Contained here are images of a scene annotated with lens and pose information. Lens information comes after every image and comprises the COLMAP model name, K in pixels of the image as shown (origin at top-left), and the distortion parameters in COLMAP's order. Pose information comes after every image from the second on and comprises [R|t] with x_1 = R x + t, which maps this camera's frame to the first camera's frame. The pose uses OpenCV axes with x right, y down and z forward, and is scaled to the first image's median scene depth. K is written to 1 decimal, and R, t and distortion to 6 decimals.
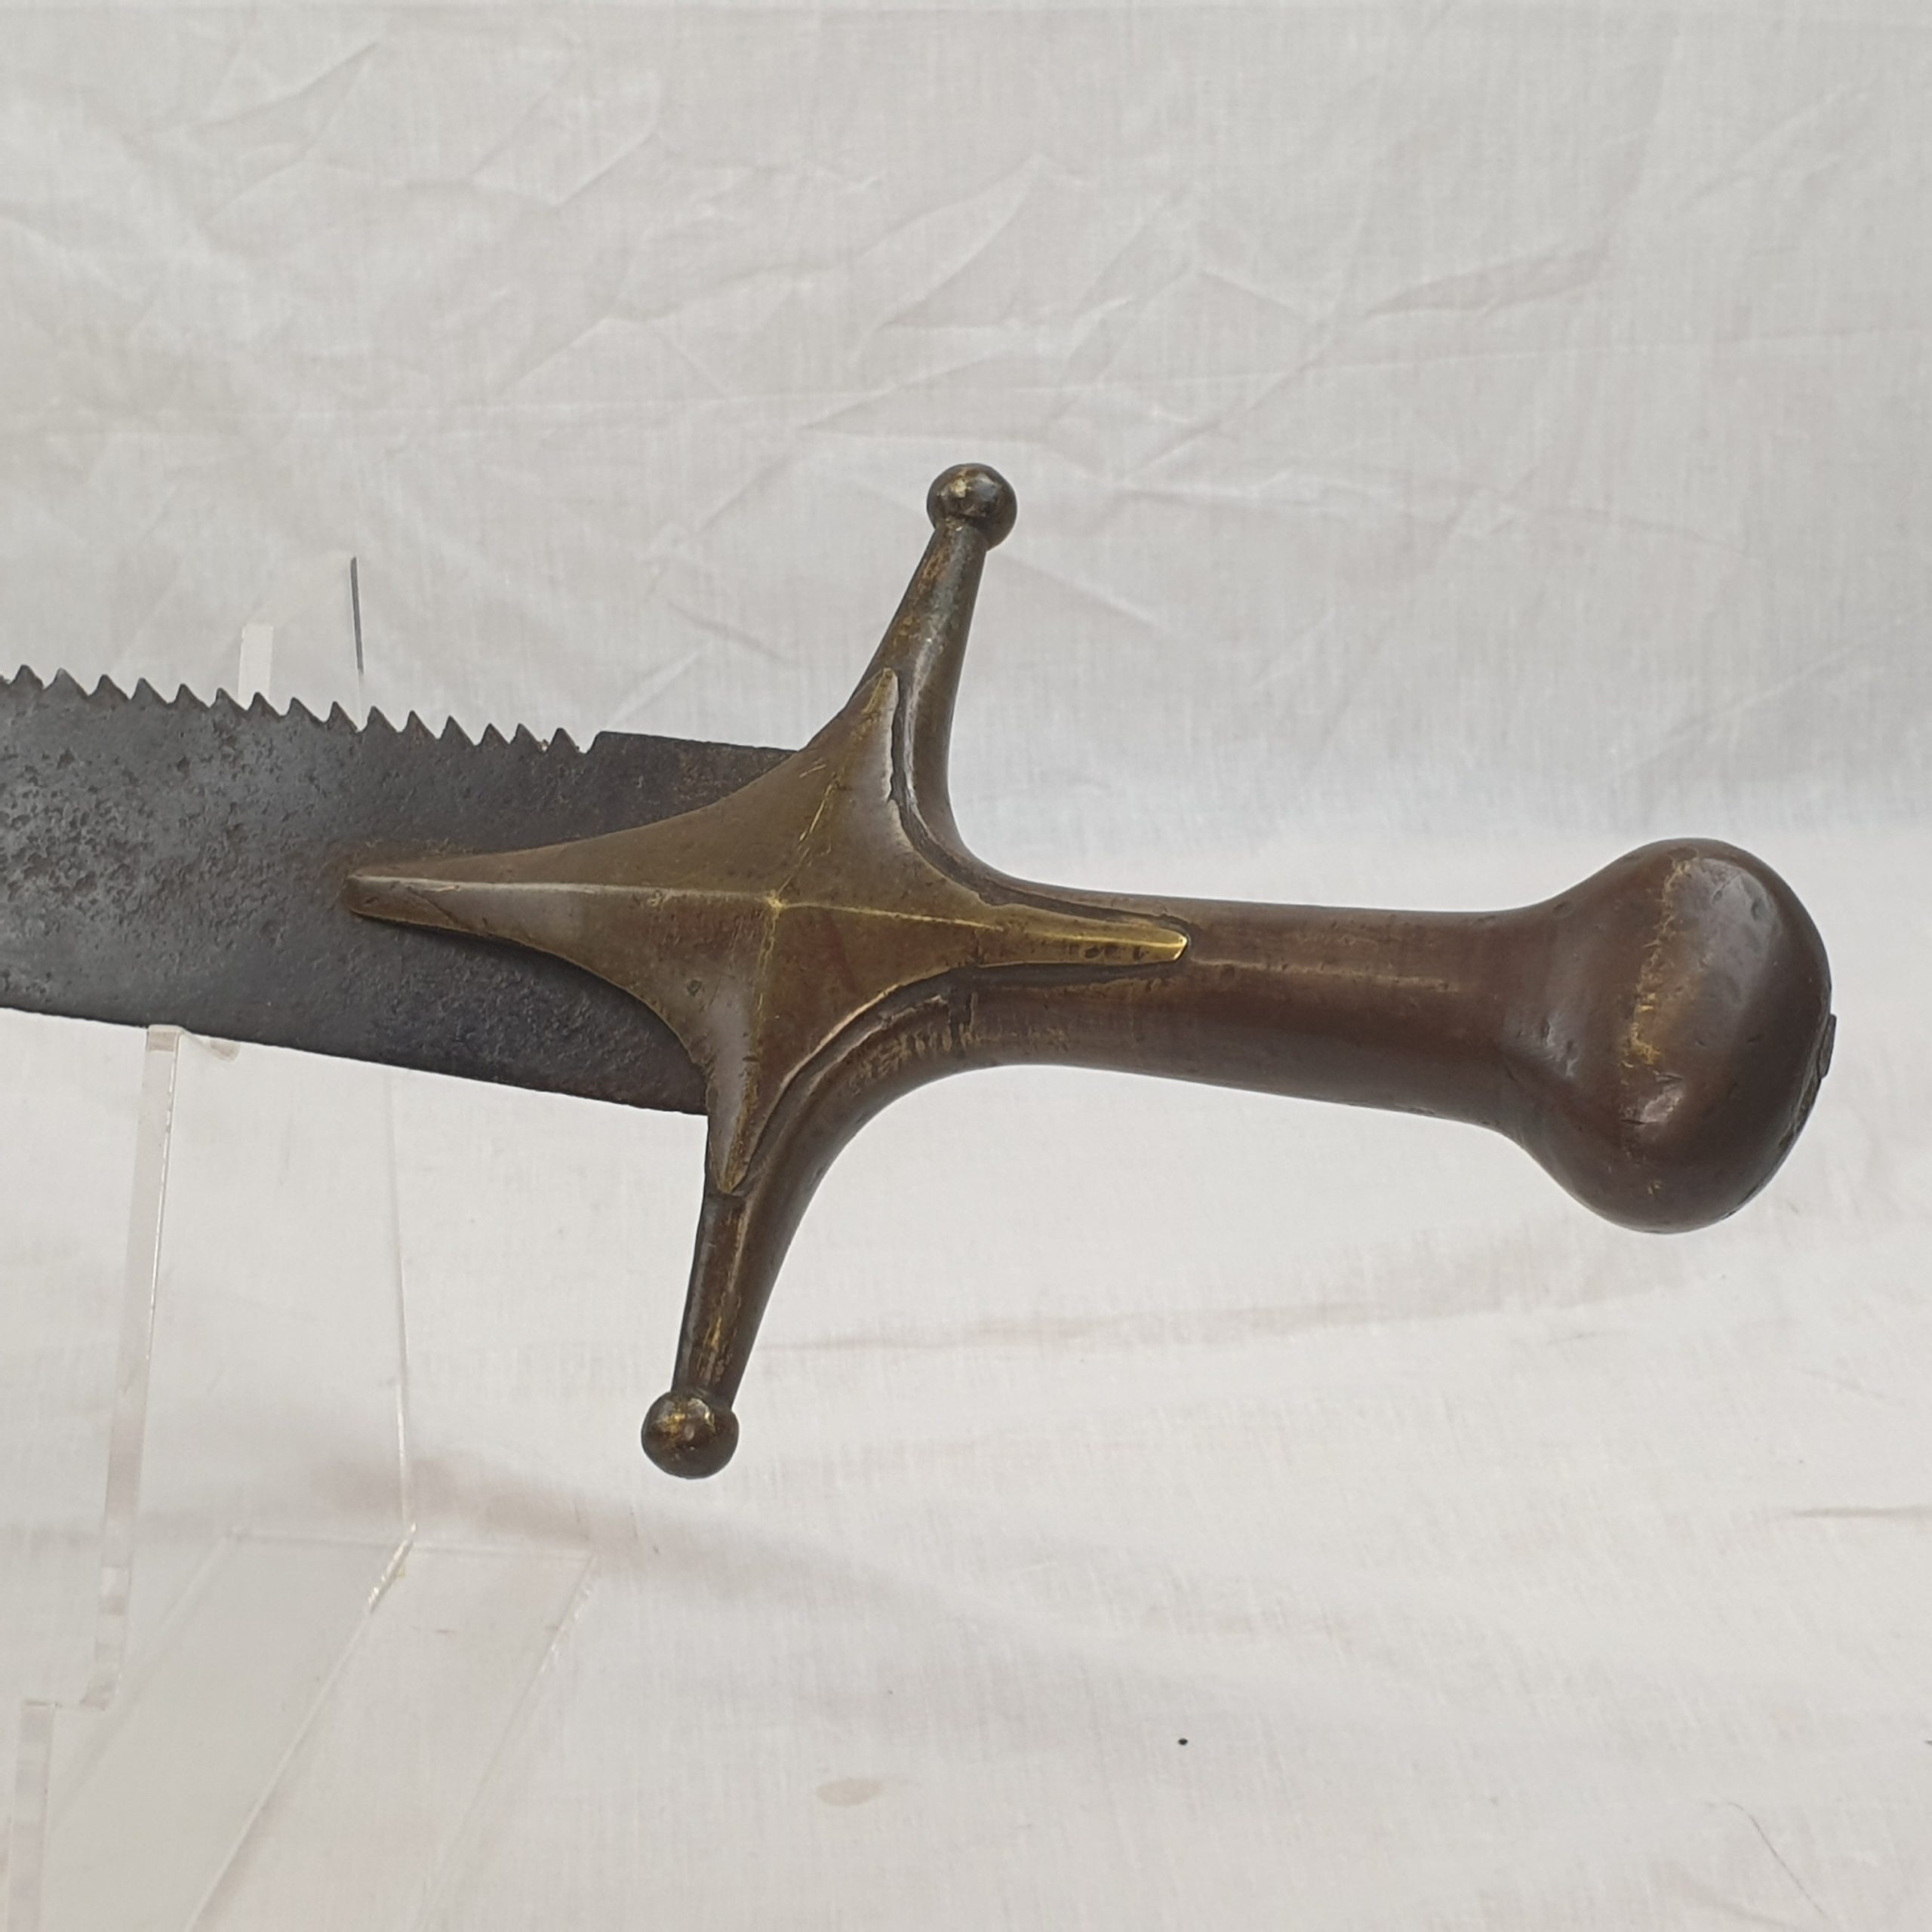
lens RADIAL K [[3881.9, 0, 984.9], [0, 3881.9, 1028.9], [0, 0, 1]] dist [0.106674, 0.000000]
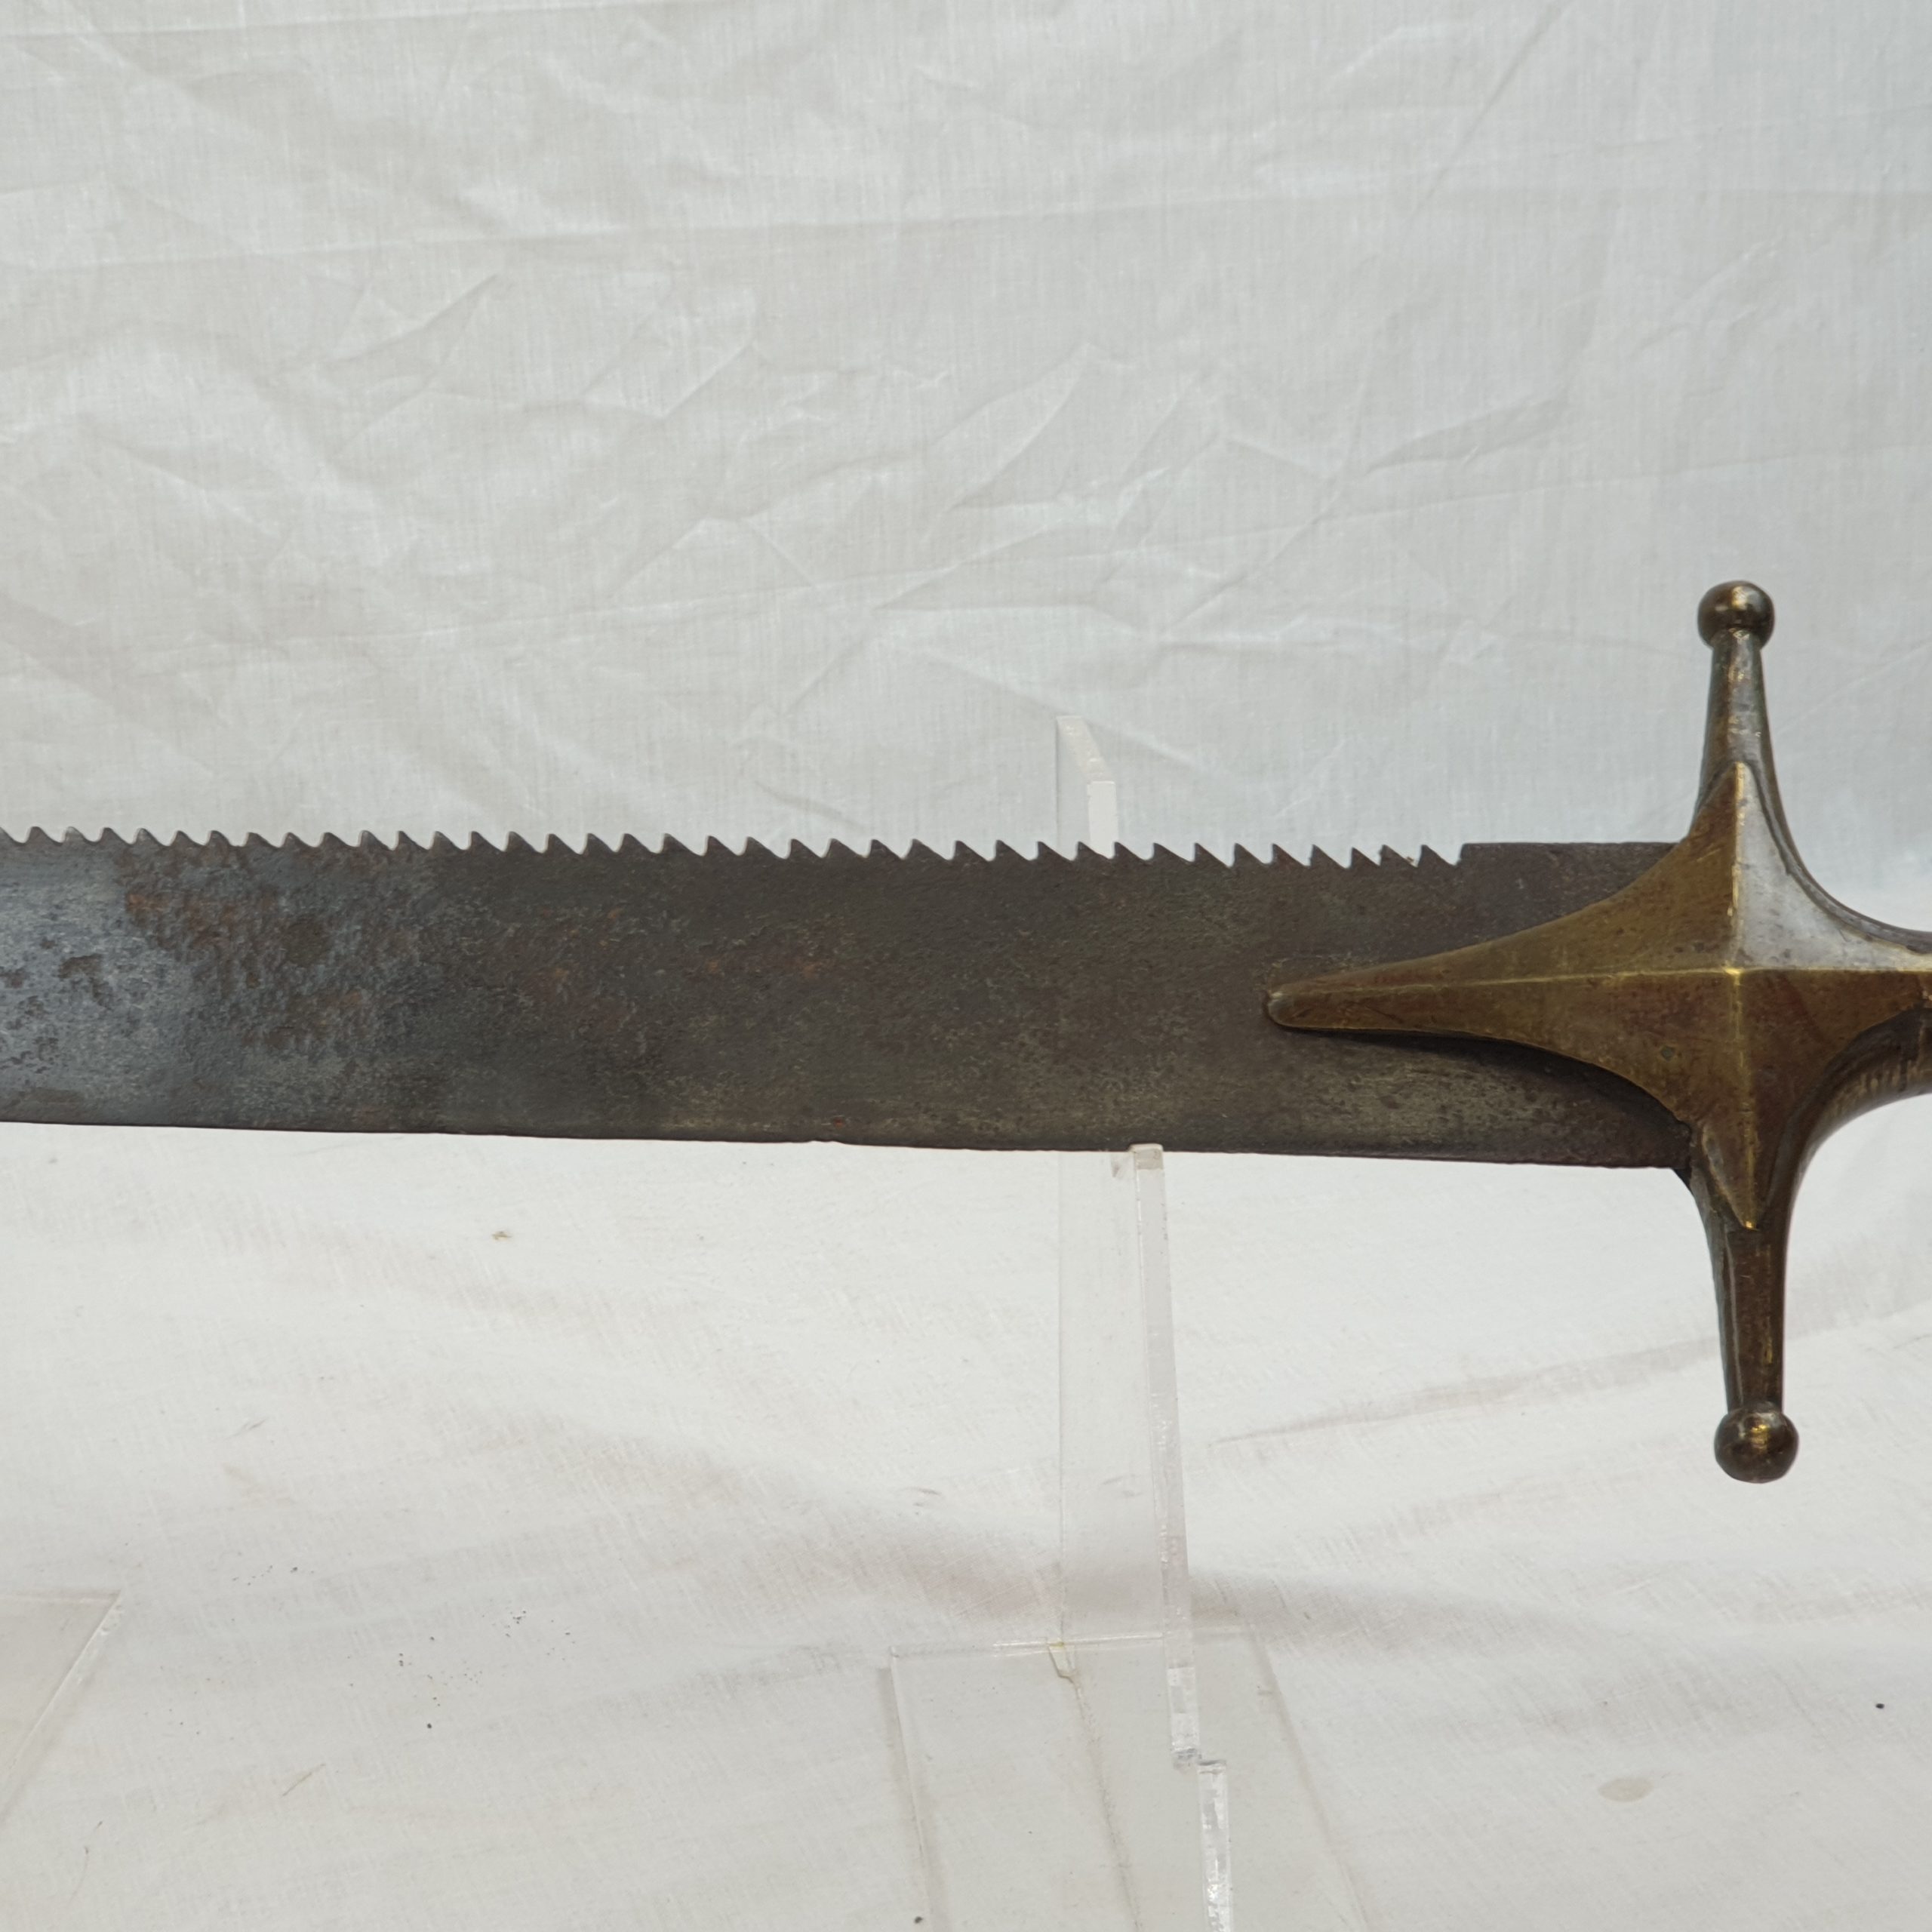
lens RADIAL K [[3832.7, 0, 943.2], [0, 3832.7, 1002.5], [0, 0, 1]] dist [0.016642, 0.000000]
pose [[0.969493, -0.097192, 0.225025, -0.281457], [0.109707, 0.993000, -0.043767, 0.000026], [-0.219196, 0.067119, 0.973369, -0.015460]]
